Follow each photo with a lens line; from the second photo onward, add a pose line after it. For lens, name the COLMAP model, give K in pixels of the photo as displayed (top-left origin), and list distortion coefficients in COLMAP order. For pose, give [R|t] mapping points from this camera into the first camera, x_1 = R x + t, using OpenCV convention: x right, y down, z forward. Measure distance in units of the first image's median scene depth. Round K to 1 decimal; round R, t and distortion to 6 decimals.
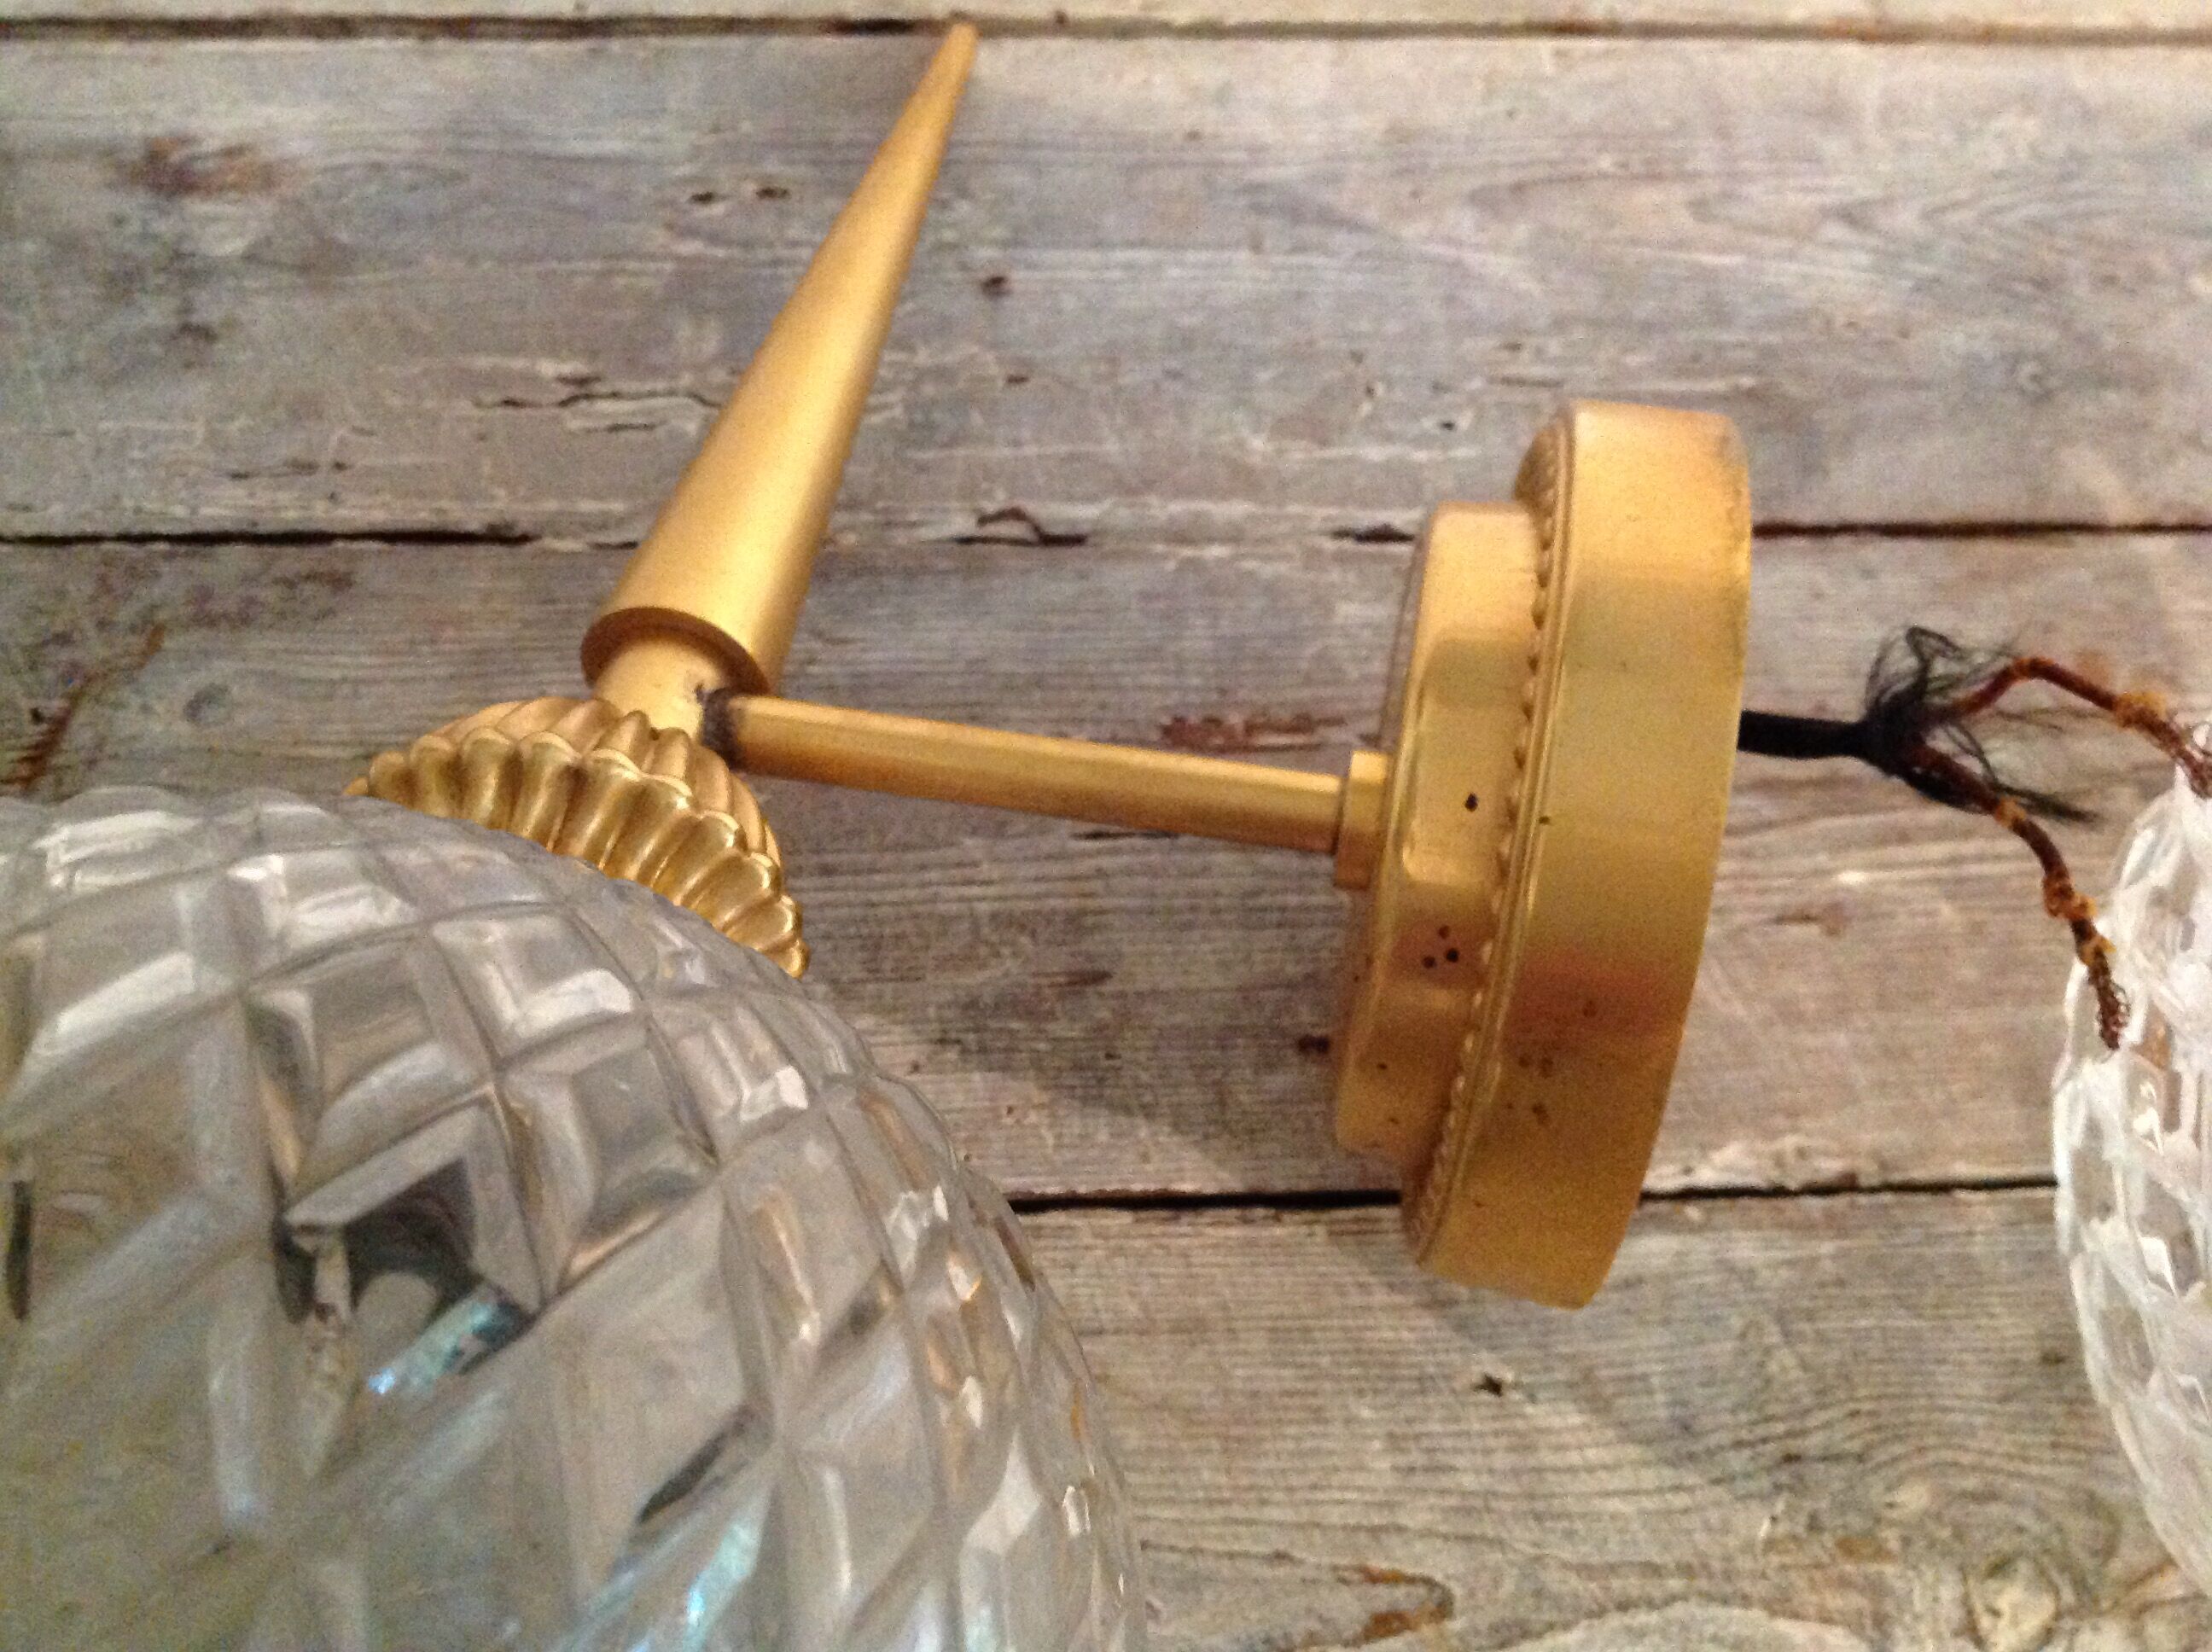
lens RADIAL K [[2253.8, 0, 1123.7], [0, 2253.8, 819.2], [0, 0, 1]] dist [0.127664, -0.388812]
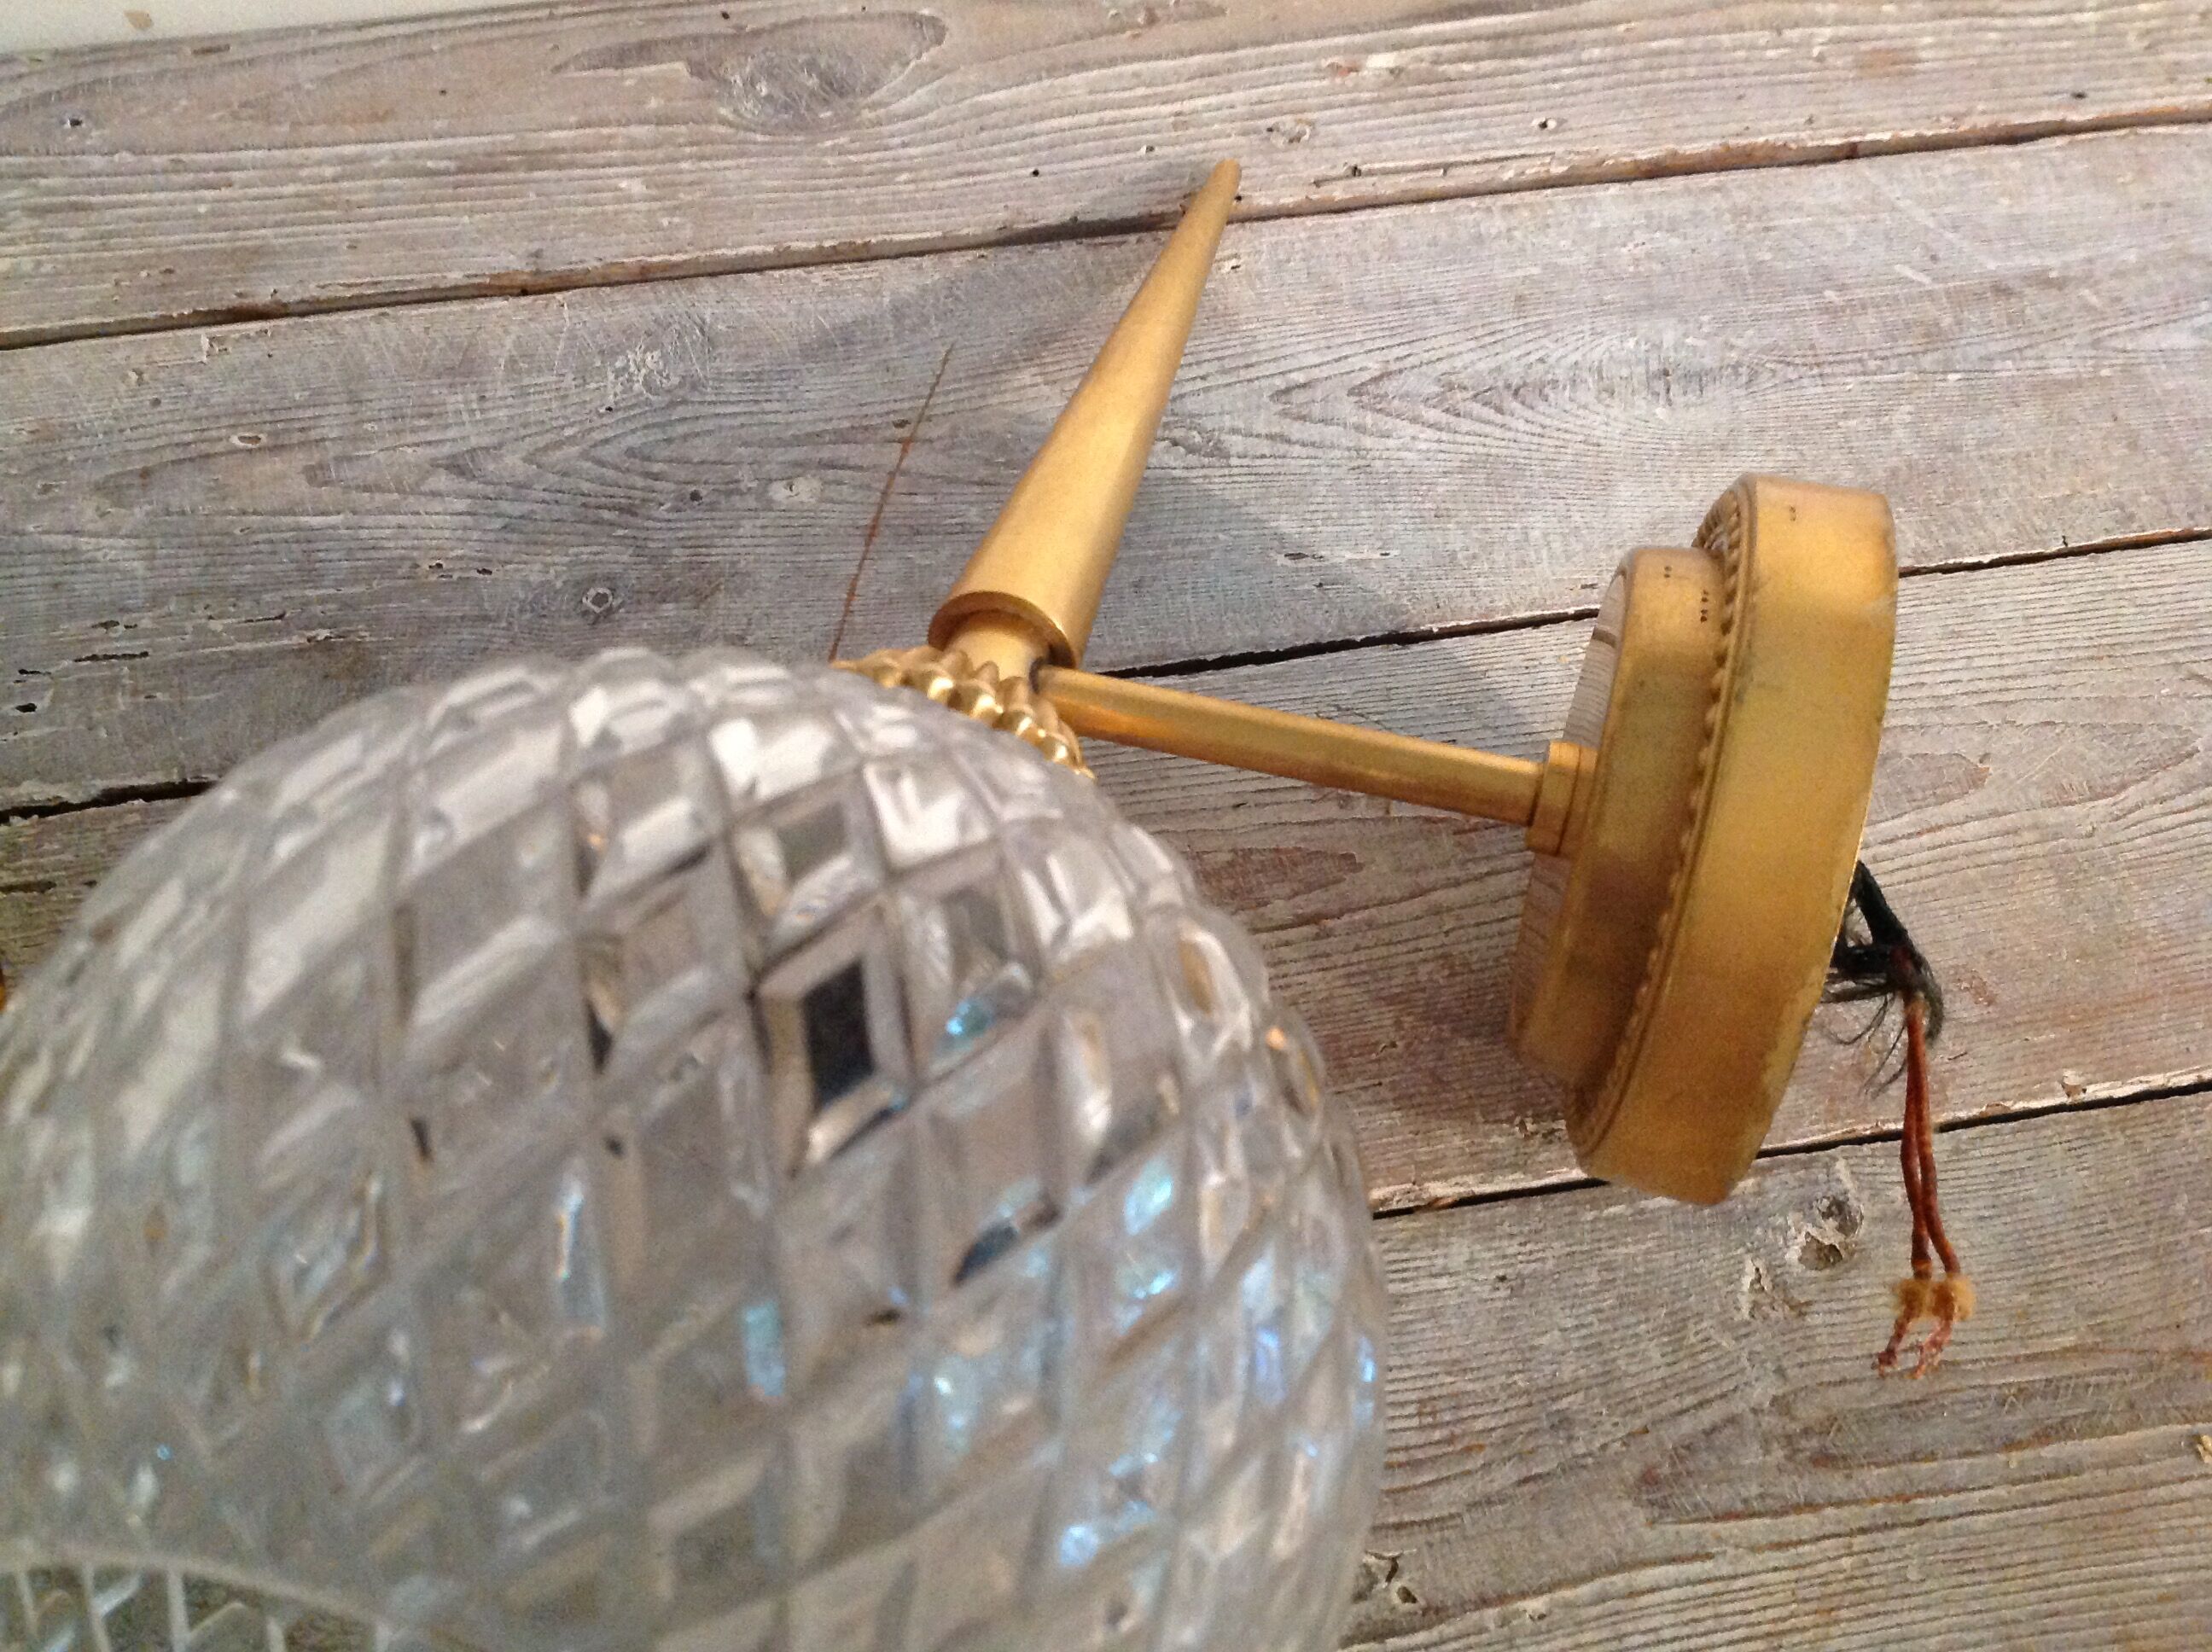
lens RADIAL K [[2166.3, 0, 1109.7], [0, 2166.3, 816.7], [0, 0, 1]] dist [0.130511, -0.338996]
pose [[0.990501, -0.122423, 0.062607, 0.666288], [0.124970, 0.991412, -0.038519, -0.020344], [-0.057354, 0.045977, 0.997295, -0.078270]]
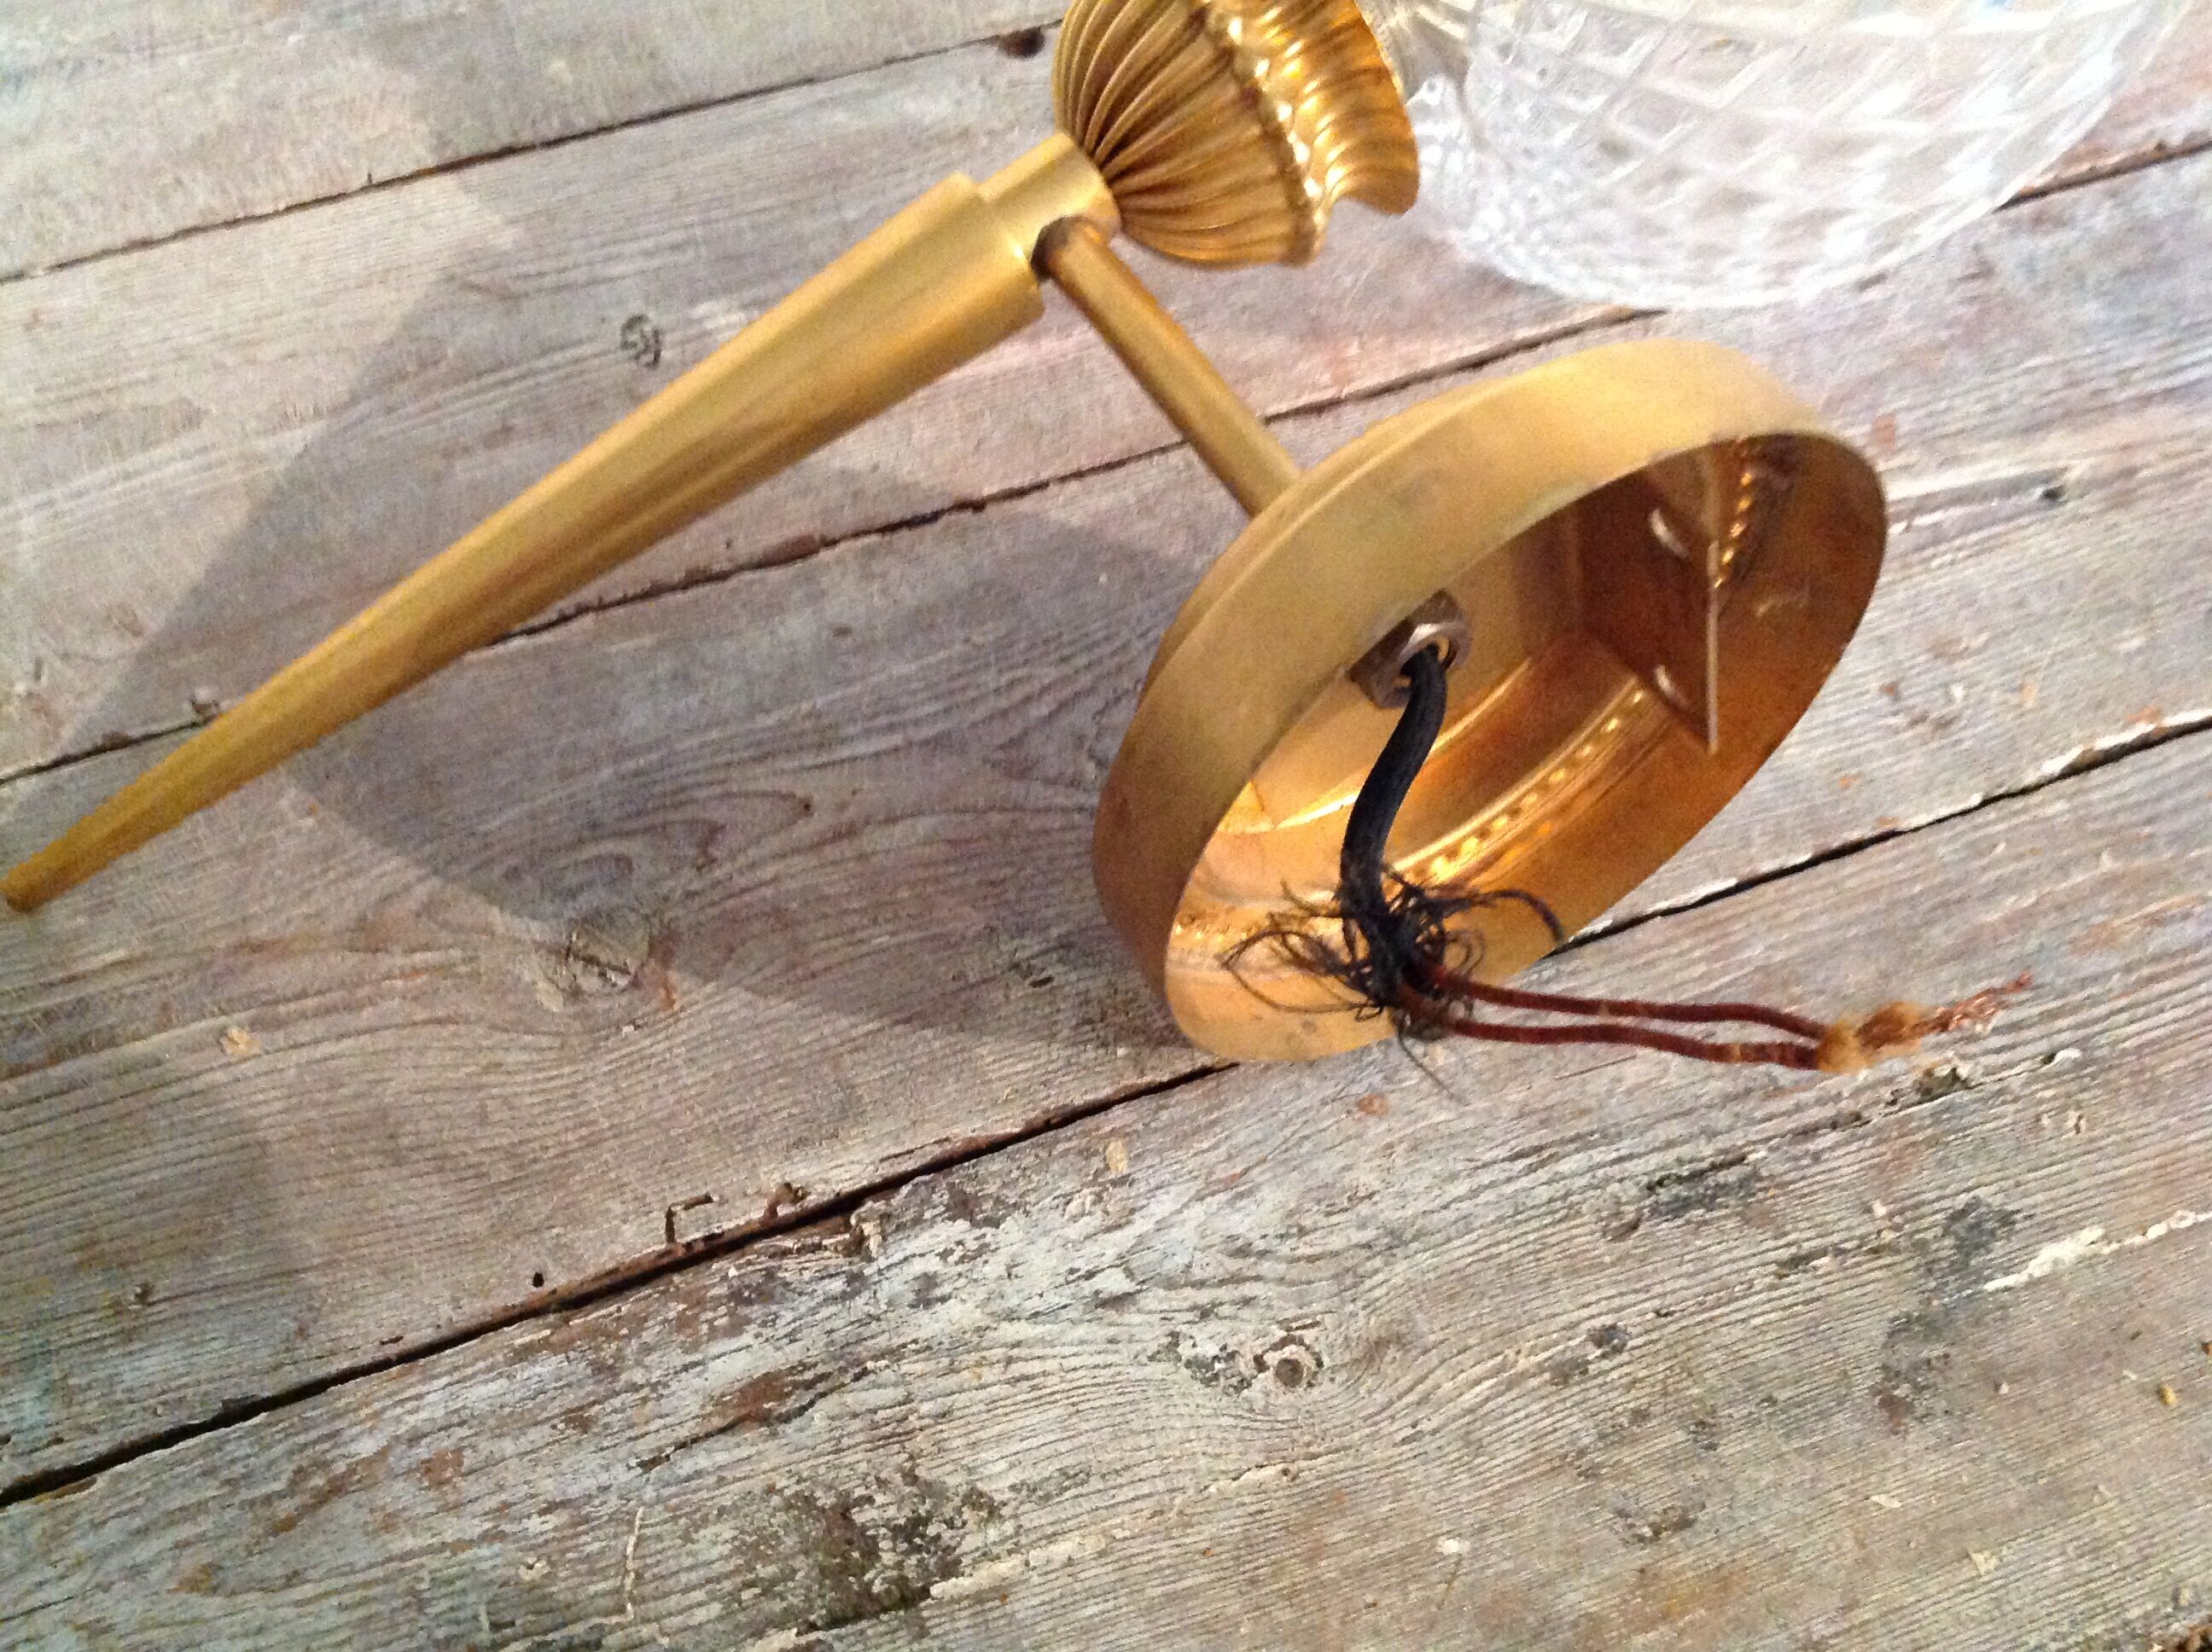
lens RADIAL K [[2161.3, 0, 1100.4], [0, 2161.3, 820.4], [0, 0, 1]] dist [0.134074, -0.333658]
pose [[0.945611, -0.293714, 0.139827, 1.443255], [0.299273, 0.953957, -0.020064, 0.334476], [-0.127496, 0.060819, 0.989973, -0.073974]]
